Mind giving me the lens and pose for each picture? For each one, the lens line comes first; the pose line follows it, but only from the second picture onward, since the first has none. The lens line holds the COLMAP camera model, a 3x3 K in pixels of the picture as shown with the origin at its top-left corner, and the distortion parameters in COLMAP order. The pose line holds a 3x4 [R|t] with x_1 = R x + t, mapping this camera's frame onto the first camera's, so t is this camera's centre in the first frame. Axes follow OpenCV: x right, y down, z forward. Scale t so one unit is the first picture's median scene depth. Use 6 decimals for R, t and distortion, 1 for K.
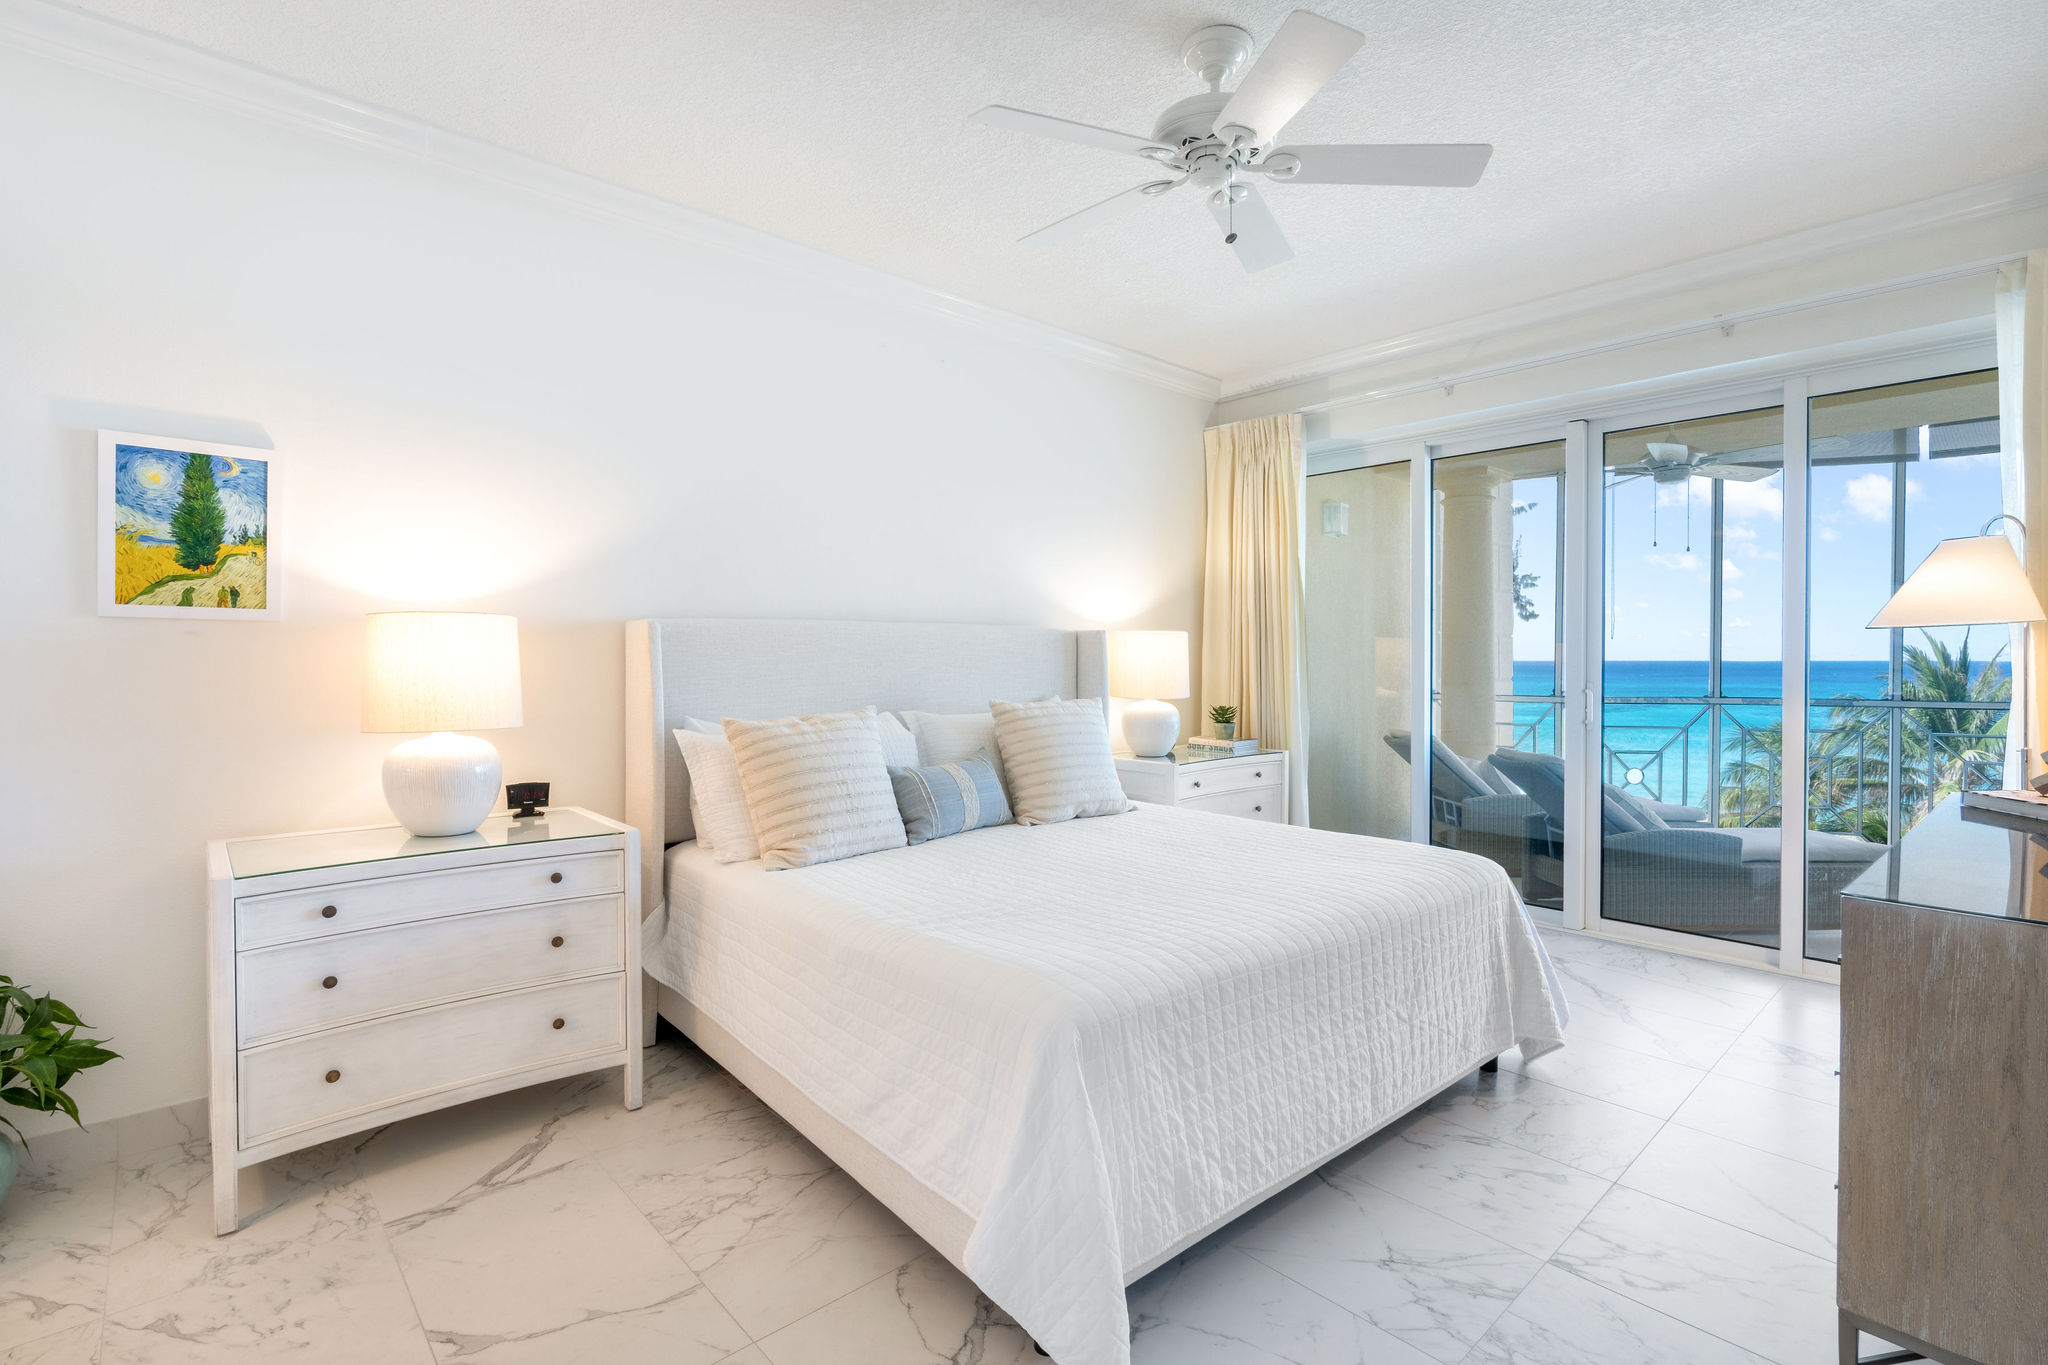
lens RADIAL K [[939.7, 0, 1015.1], [0, 939.7, 677.1], [0, 0, 1]] dist [-0.003096, 0.000056]
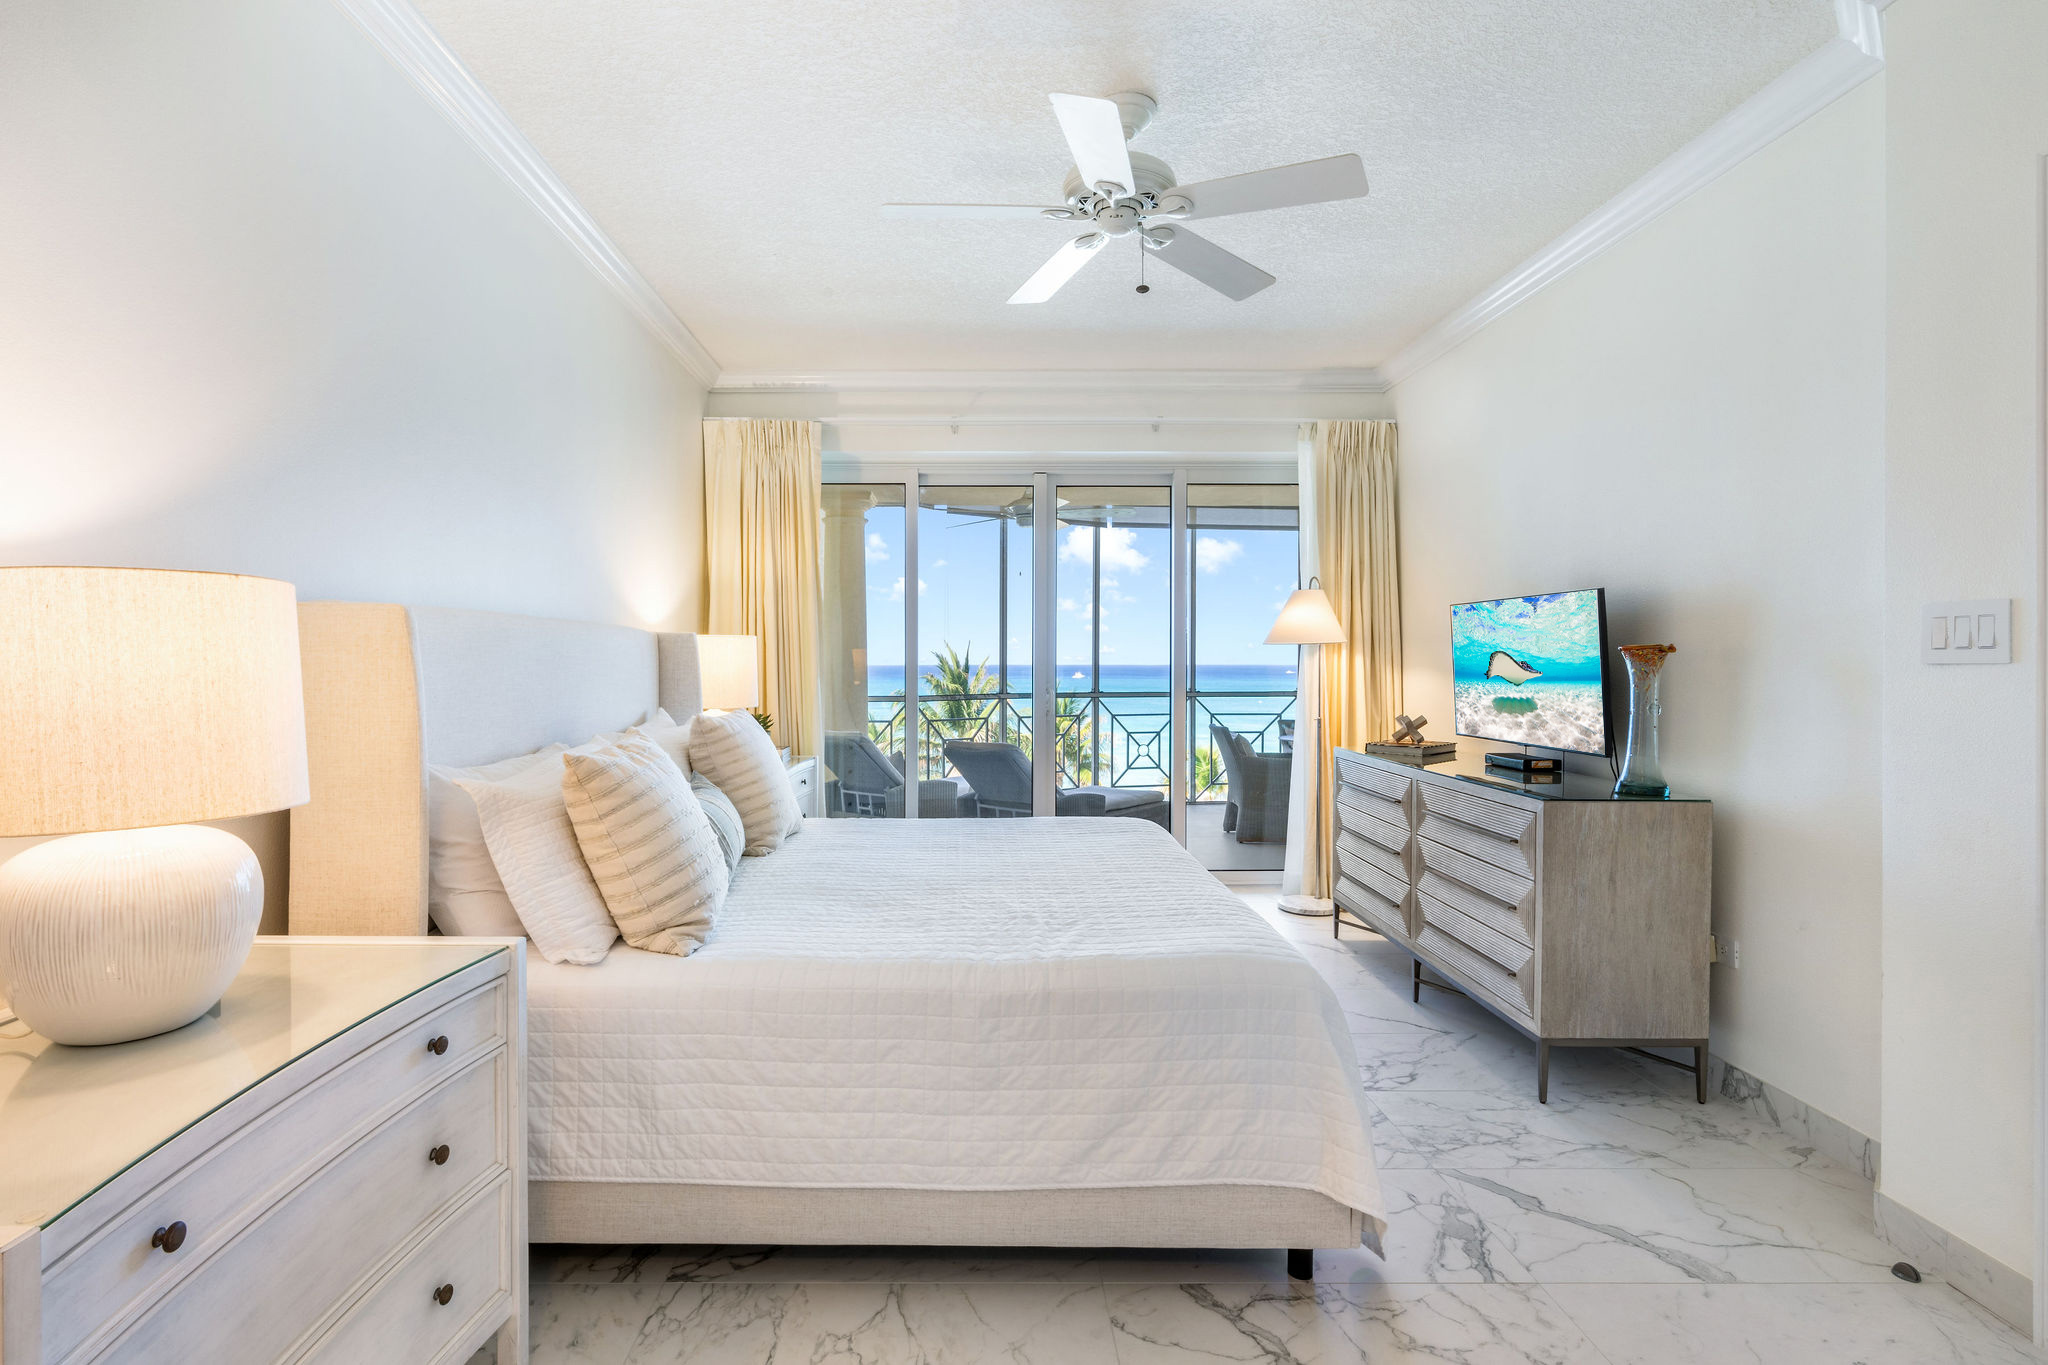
lens RADIAL K [[946.7, 0, 1017.3], [0, 946.7, 679.9], [0, 0, 1]] dist [-0.004391, 0.000740]
pose [[0.677245, -0.014316, 0.735618, -0.307310], [0.016493, 0.999855, 0.004274, -0.003793], [-0.735573, 0.009238, 0.677383, 0.152996]]
